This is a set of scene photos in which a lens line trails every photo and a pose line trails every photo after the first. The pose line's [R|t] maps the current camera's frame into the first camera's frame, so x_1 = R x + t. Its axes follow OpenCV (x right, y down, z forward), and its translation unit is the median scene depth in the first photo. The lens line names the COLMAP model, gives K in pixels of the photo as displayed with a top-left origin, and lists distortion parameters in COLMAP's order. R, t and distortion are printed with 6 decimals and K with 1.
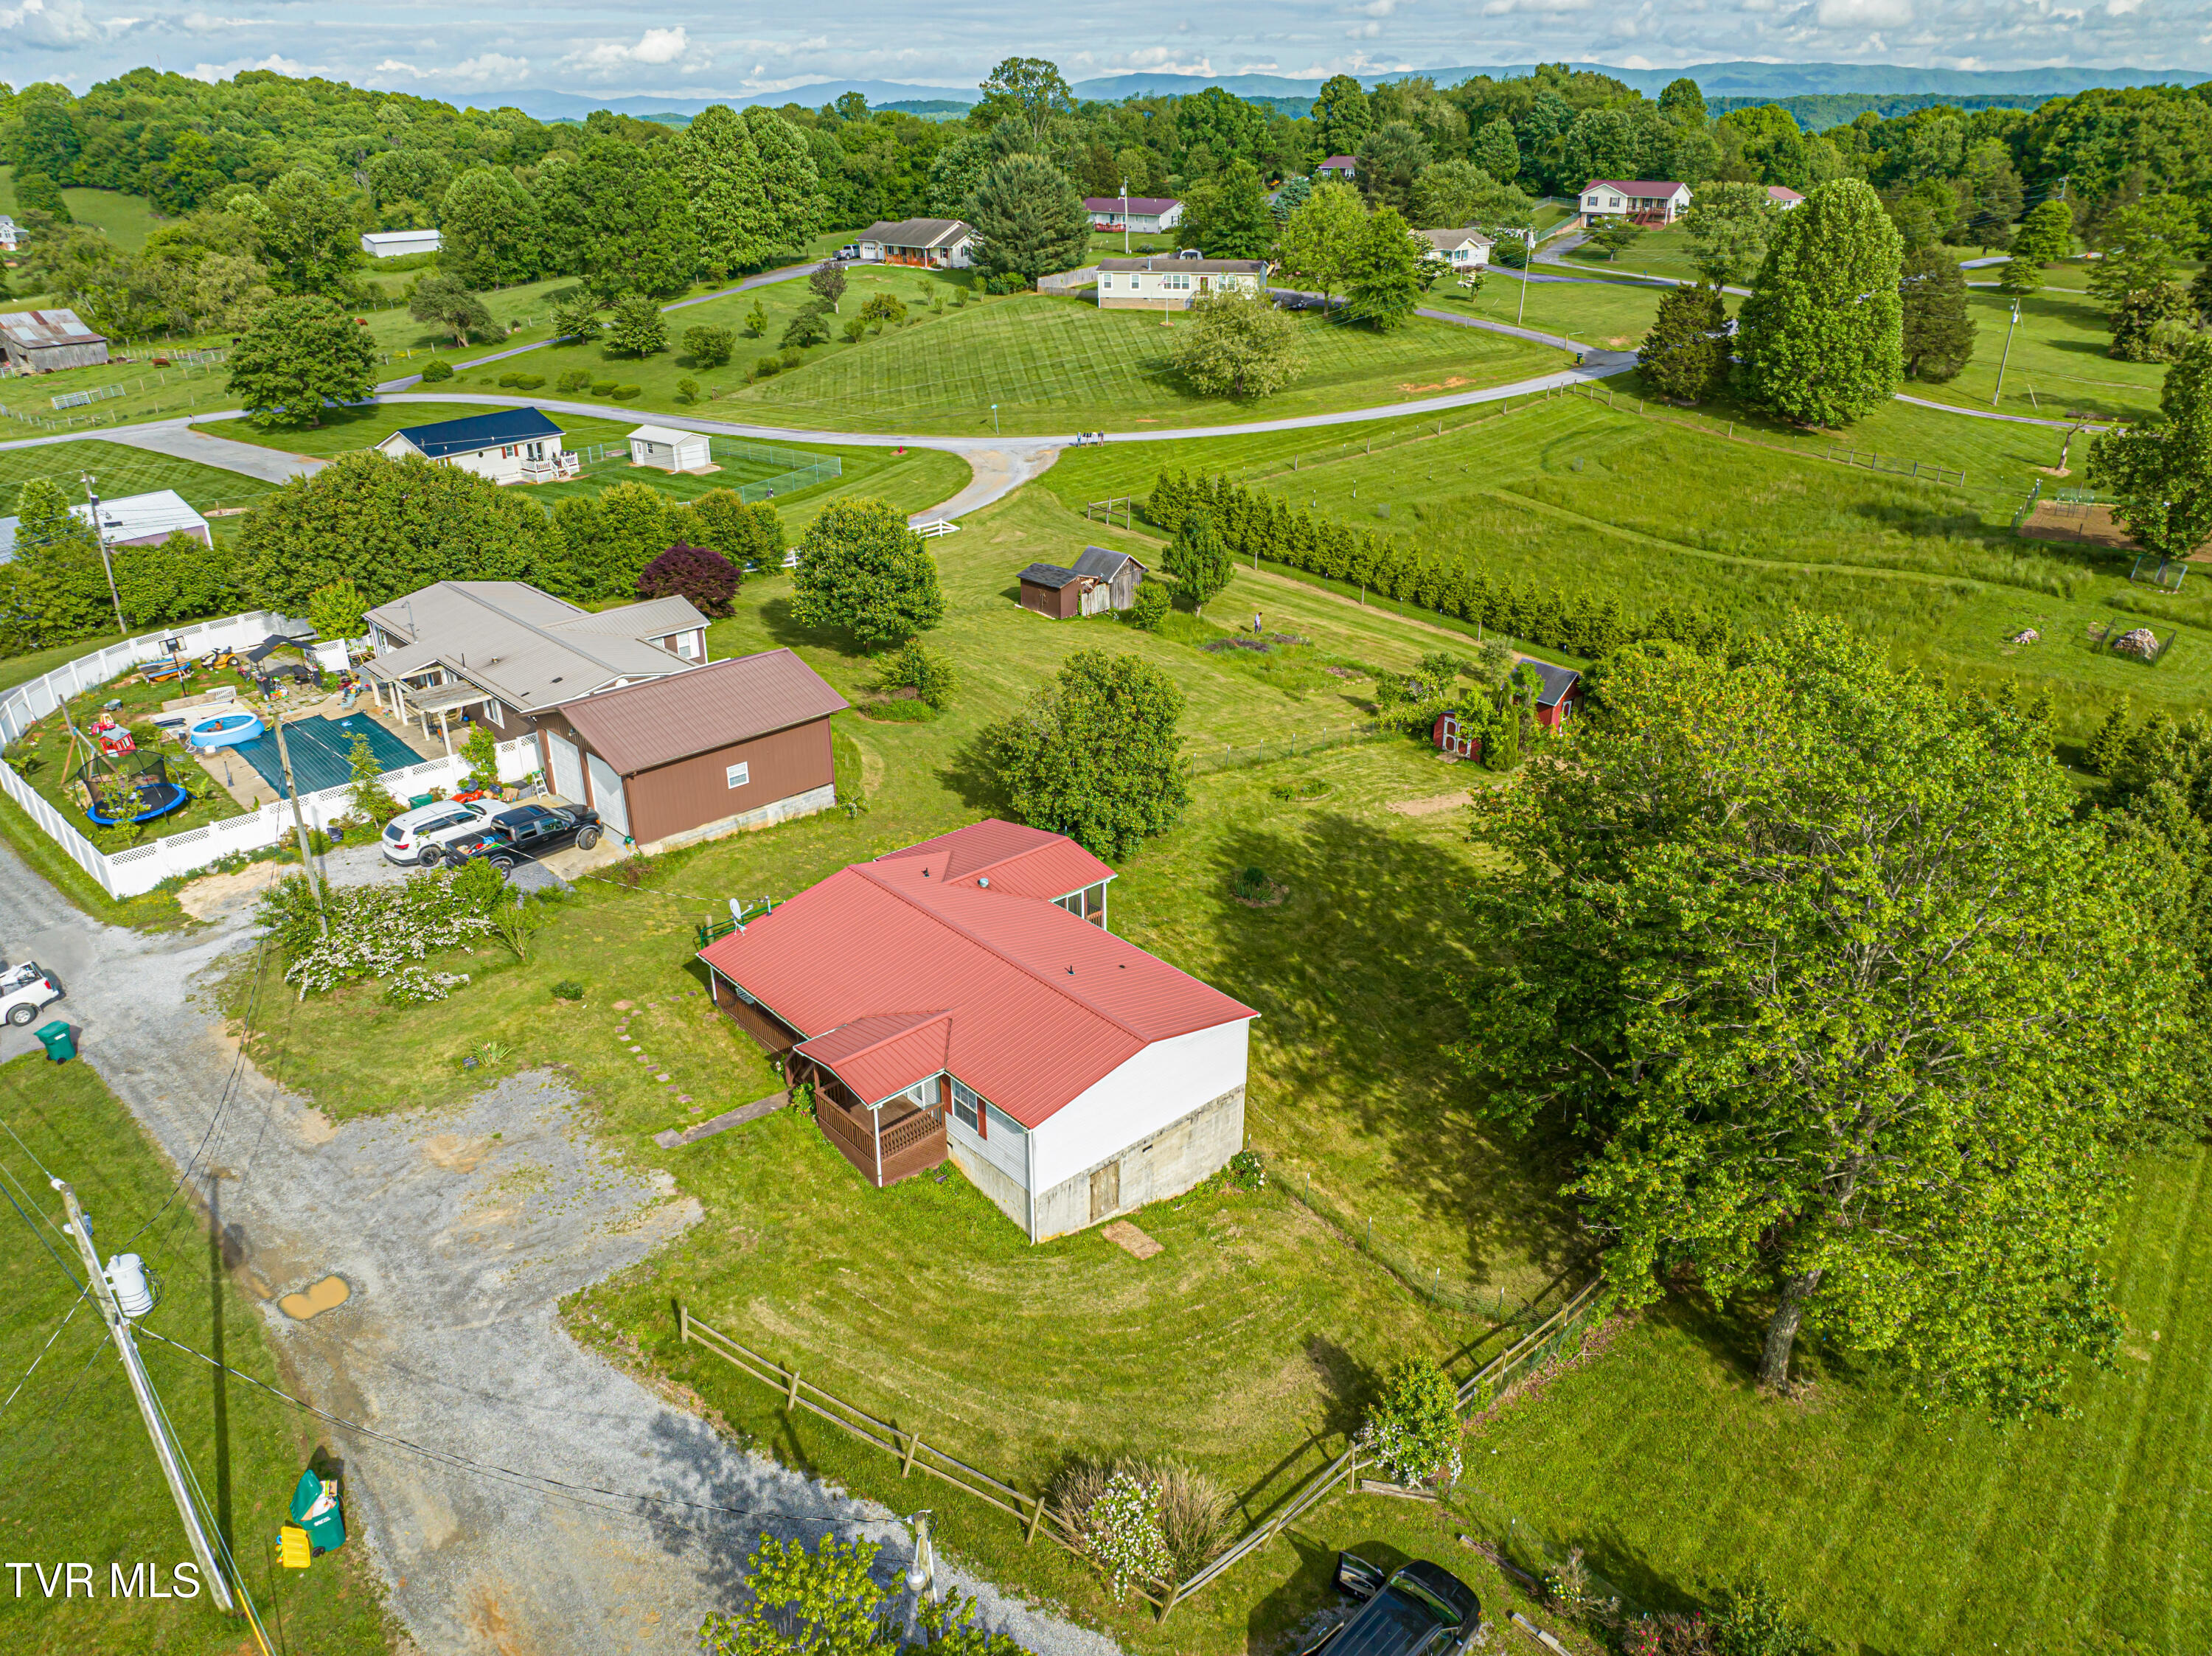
lens RADIAL K [[1541.1, 0, 1106.0], [0, 1541.1, 828.0], [0, 0, 1]] dist [-0.038464, -0.001967]
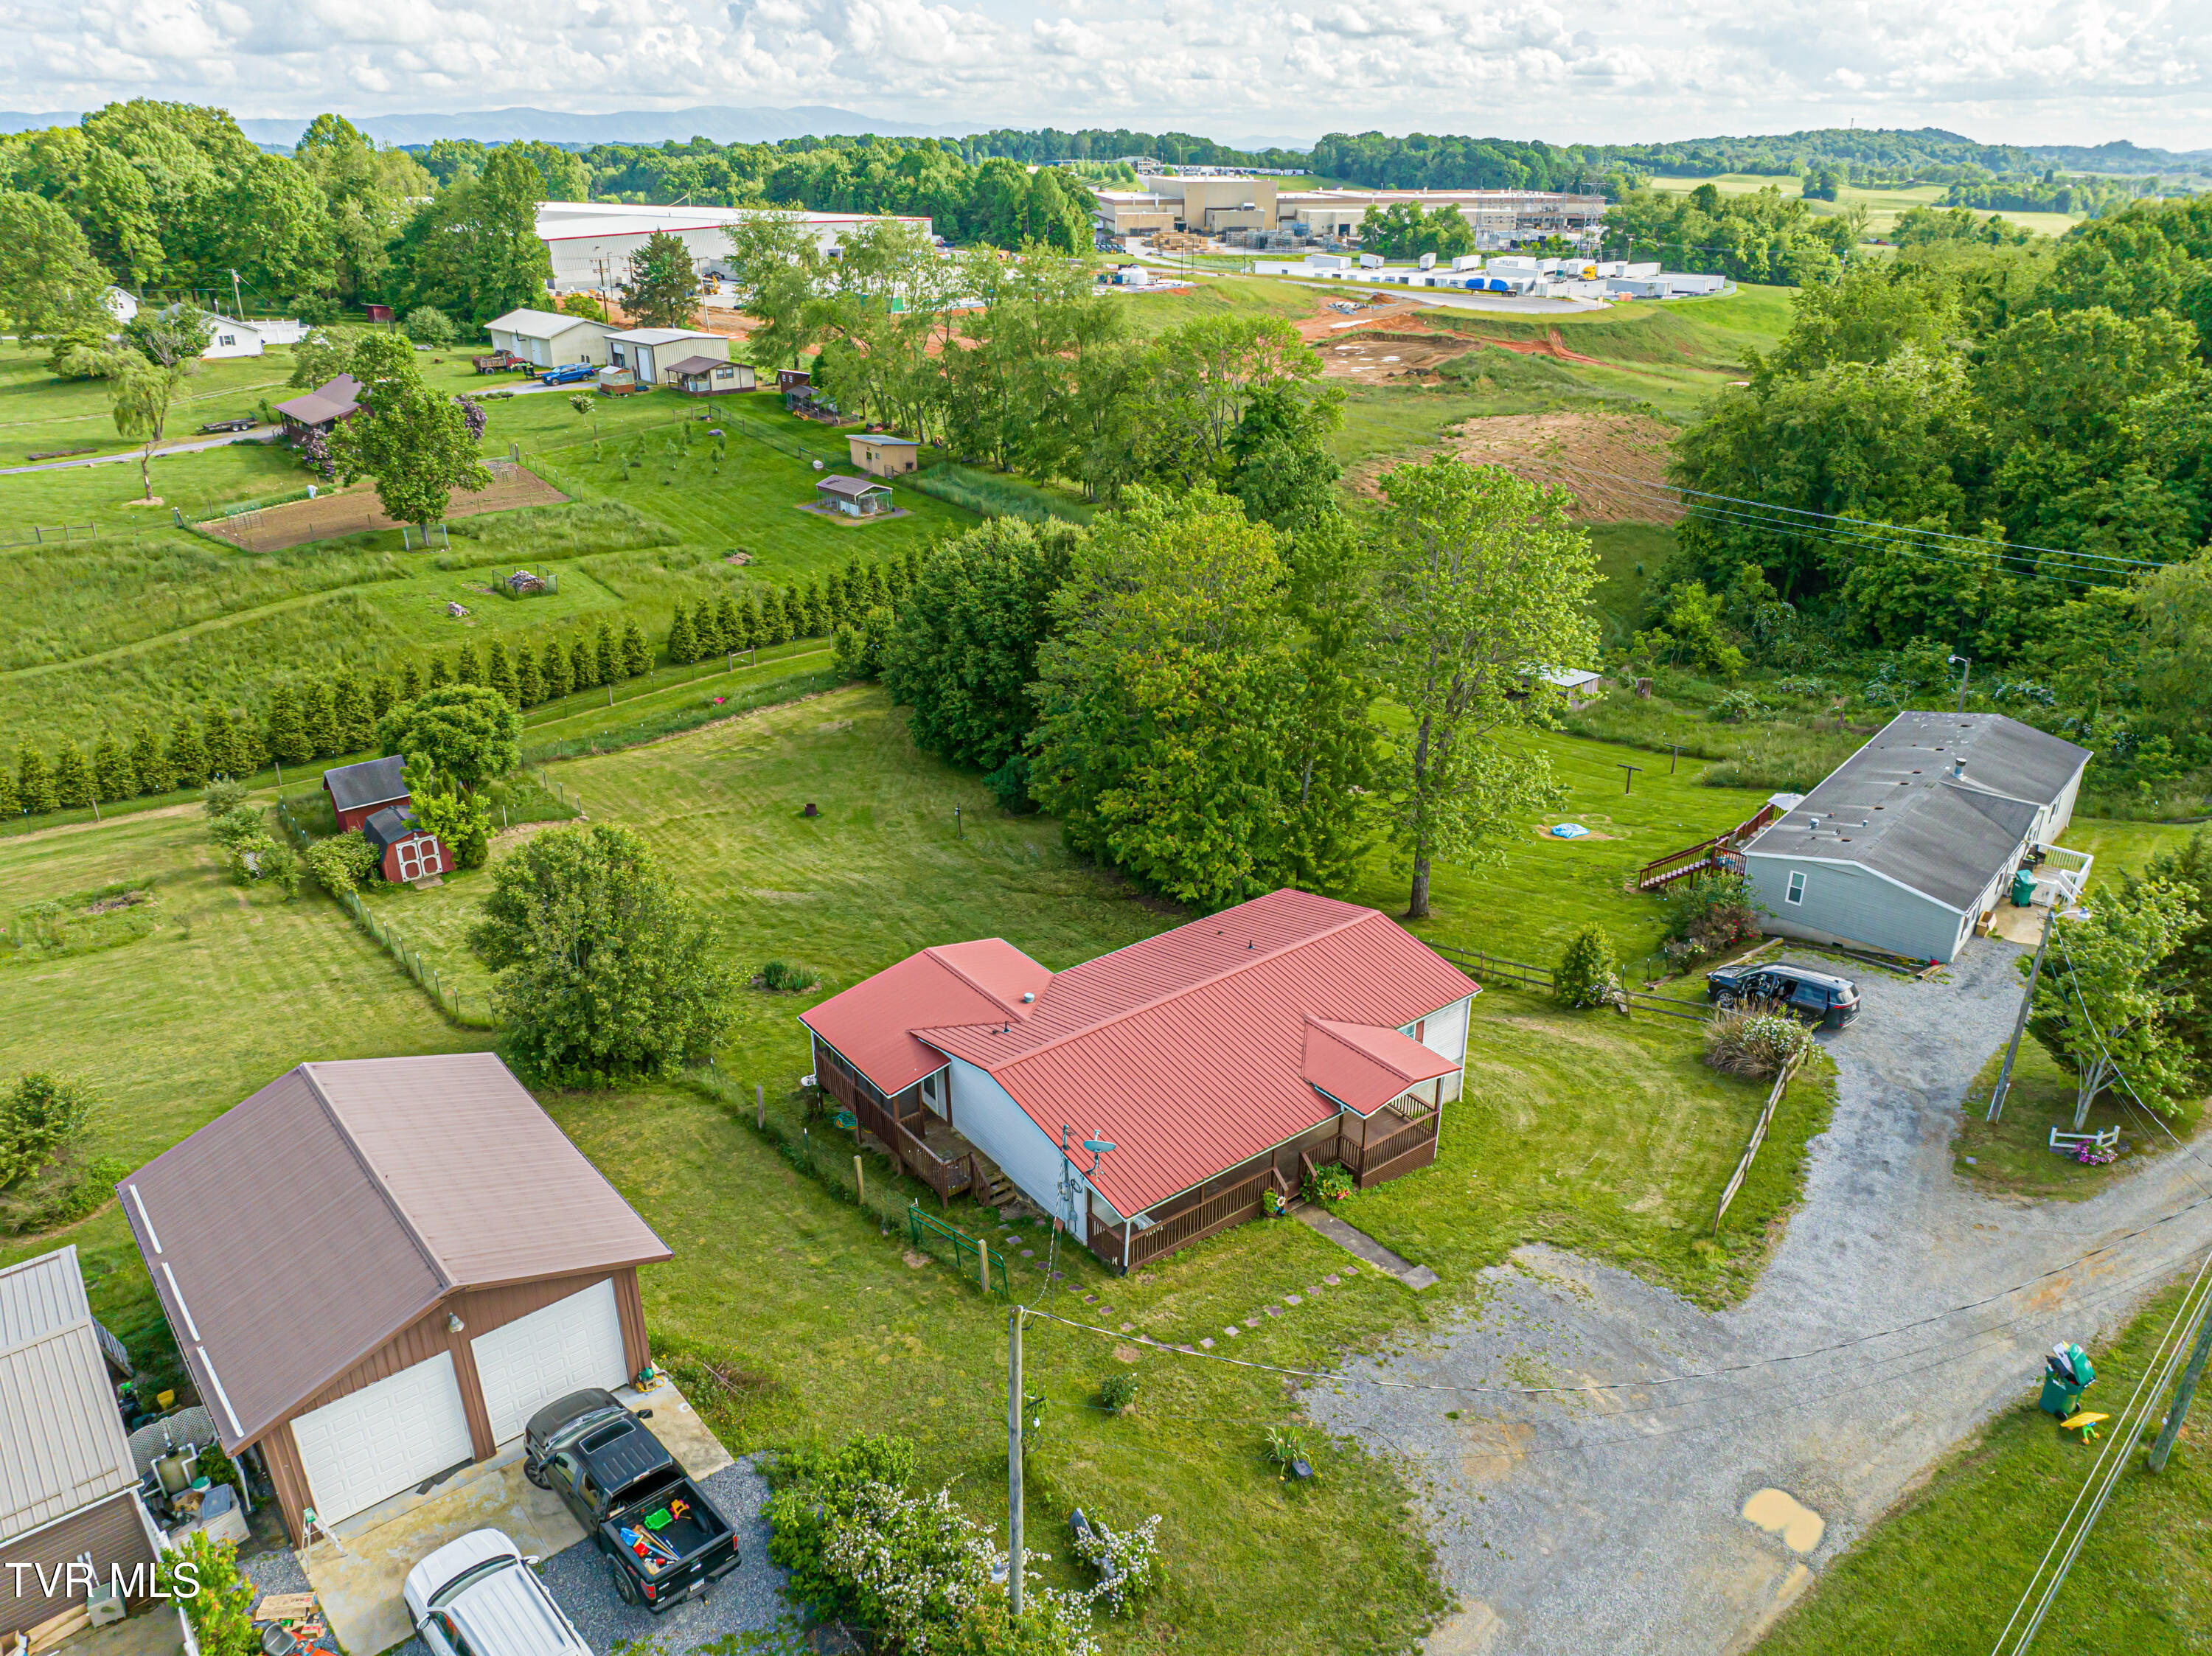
lens RADIAL K [[1541.1, 0, 1106.0], [0, 1541.1, 828.0], [0, 0, 1]] dist [-0.038464, -0.001967]
pose [[0.070519, -0.400118, 0.913746, -0.493528], [0.421540, 0.842167, 0.336241, -0.188937], [-0.904064, 0.361469, 0.228055, 0.427816]]
